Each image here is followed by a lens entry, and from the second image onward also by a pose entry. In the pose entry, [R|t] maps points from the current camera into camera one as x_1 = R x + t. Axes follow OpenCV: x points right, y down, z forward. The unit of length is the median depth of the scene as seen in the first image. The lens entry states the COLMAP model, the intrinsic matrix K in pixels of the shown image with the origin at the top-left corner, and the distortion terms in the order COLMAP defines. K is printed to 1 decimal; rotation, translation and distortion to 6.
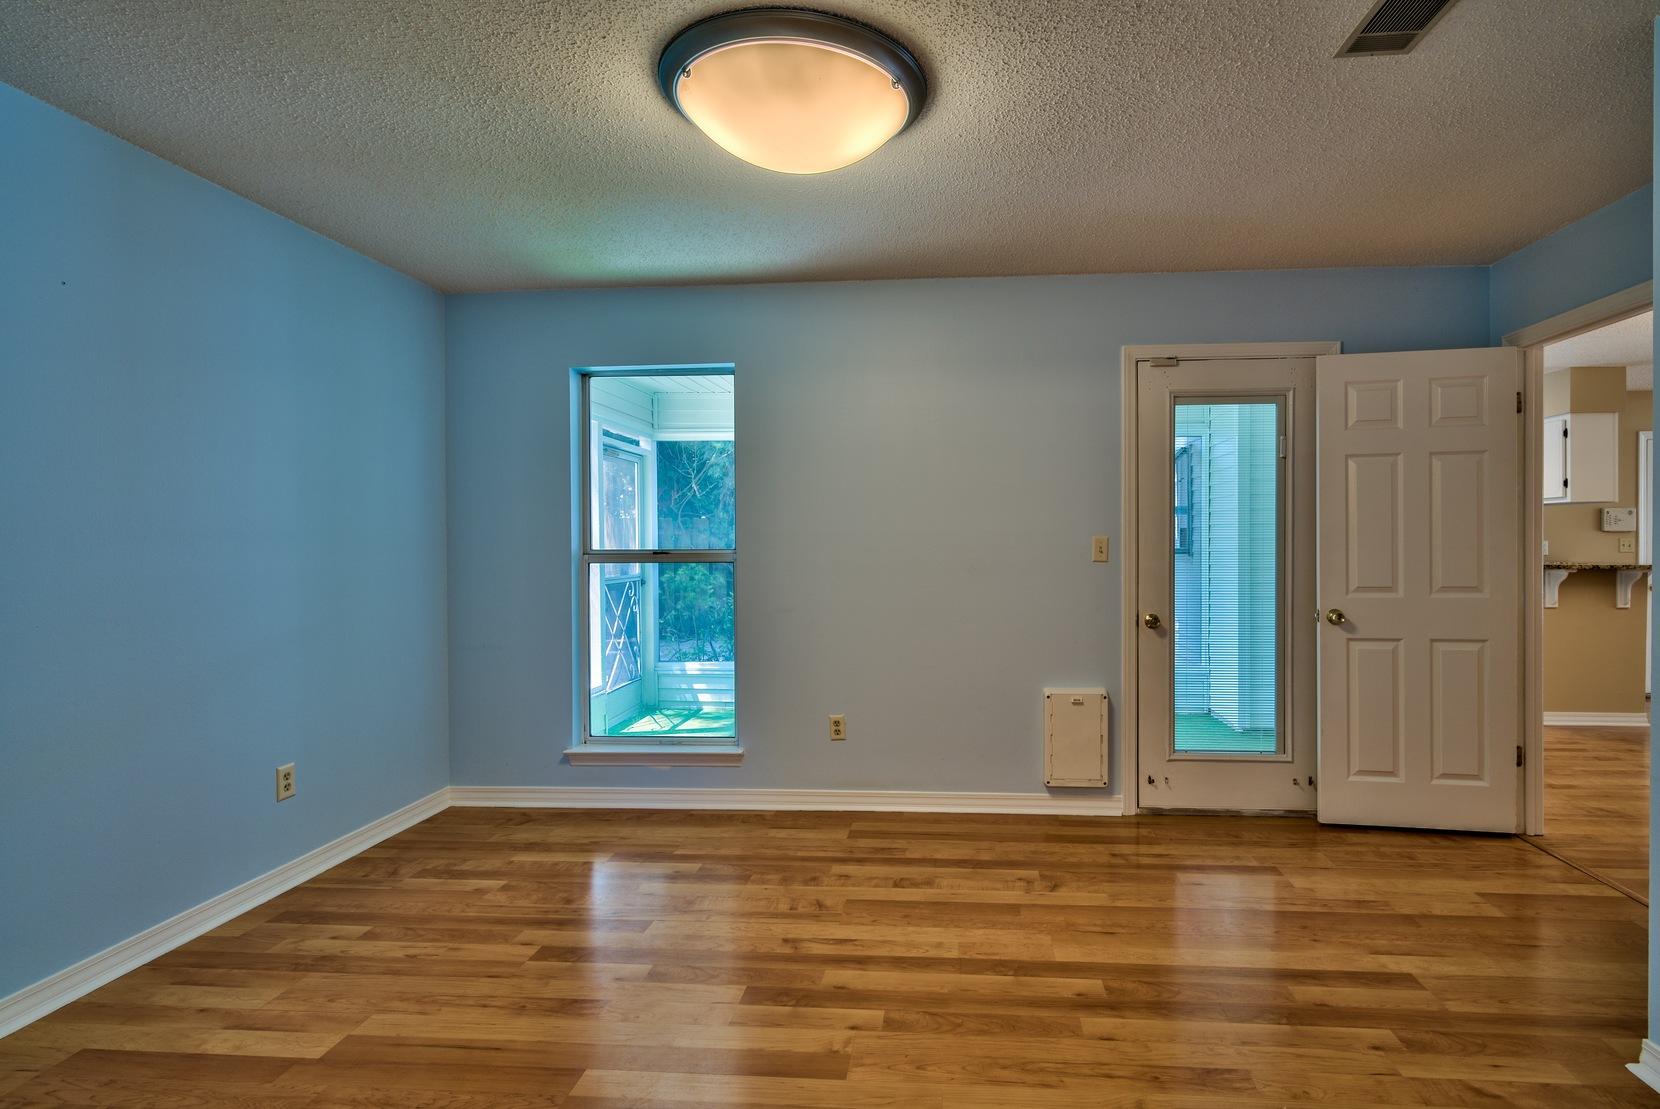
lens RADIAL K [[935.1, 0, 830.5], [0, 935.1, 552.0], [0, 0, 1]] dist [-0.000257, -0.000860]
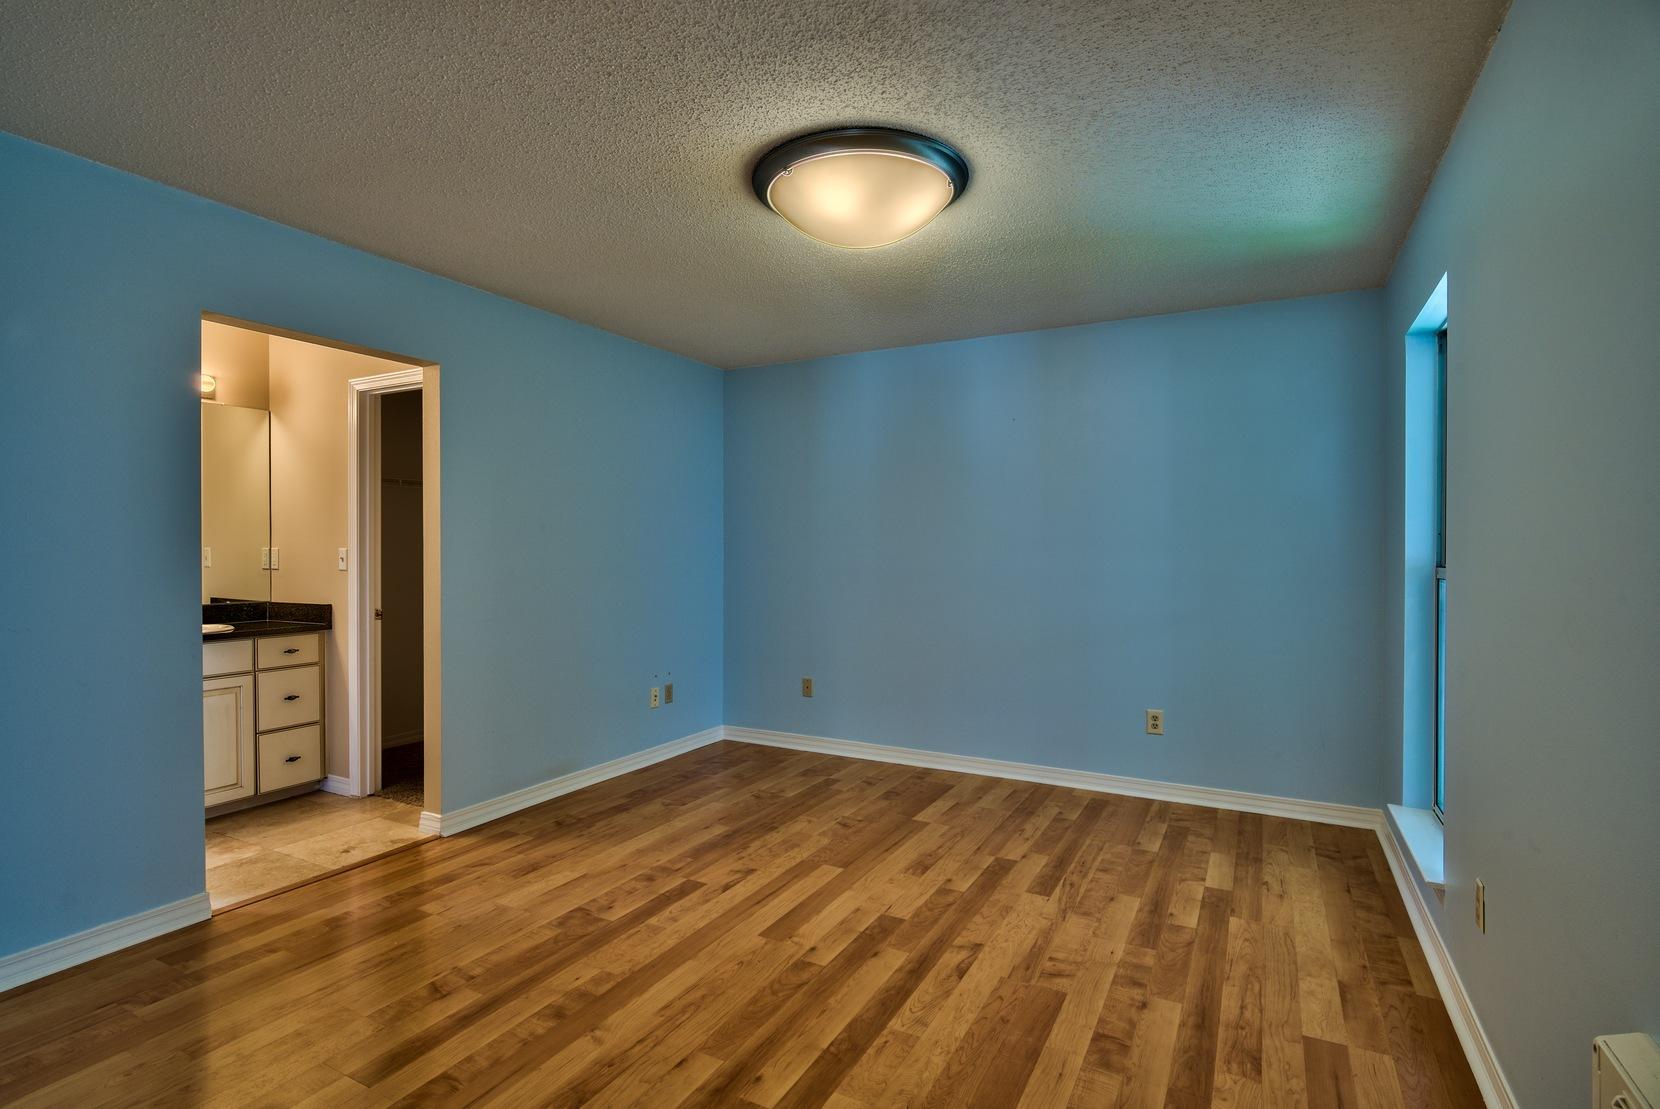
lens RADIAL K [[810.7, 0, 837.7], [0, 810.7, 551.9], [0, 0, 1]] dist [-0.001424, -0.000970]
pose [[-0.412936, 0.003515, -0.910753, 0.766123], [-0.010040, 0.999914, 0.008412, -0.014280], [0.910705, 0.012617, -0.412865, 1.149127]]
